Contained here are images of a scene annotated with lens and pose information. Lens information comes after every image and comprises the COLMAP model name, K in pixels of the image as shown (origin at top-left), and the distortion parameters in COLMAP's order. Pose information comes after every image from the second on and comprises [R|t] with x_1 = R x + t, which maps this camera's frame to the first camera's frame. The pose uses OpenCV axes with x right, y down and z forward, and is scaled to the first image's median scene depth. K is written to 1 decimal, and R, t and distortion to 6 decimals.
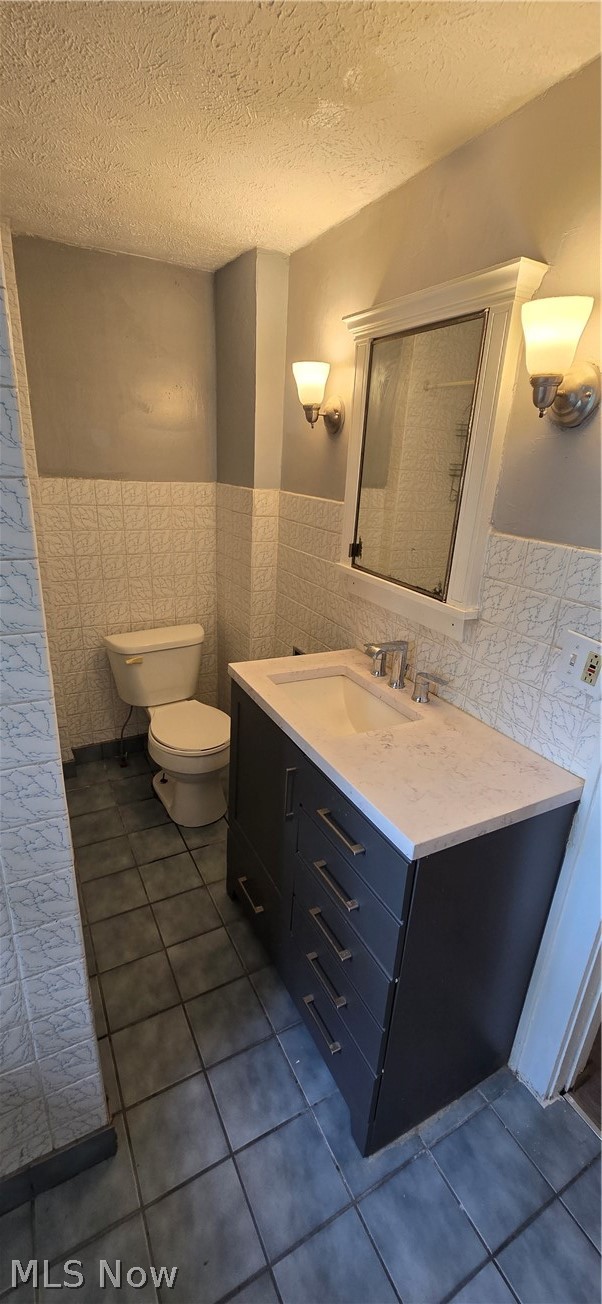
lens RADIAL K [[532.8, 0, 304.5], [0, 532.8, 652.4], [0, 0, 1]] dist [-0.015902, -0.000397]
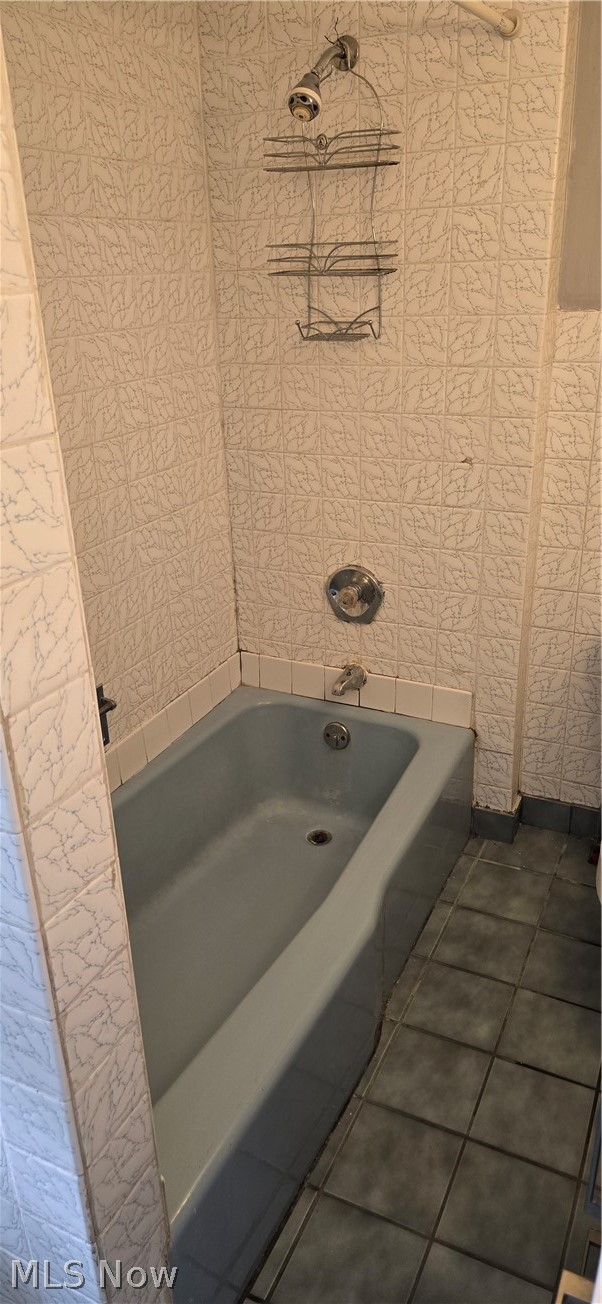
lens RADIAL K [[876.6, 0, 303.6], [0, 876.6, 650.1], [0, 0, 1]] dist [-0.000772, -0.002874]
pose [[0.585945, 0.262367, -0.766702, 0.126654], [-0.227855, 0.961307, 0.154825, -0.071075], [0.777657, 0.083978, 0.623055, 0.251414]]
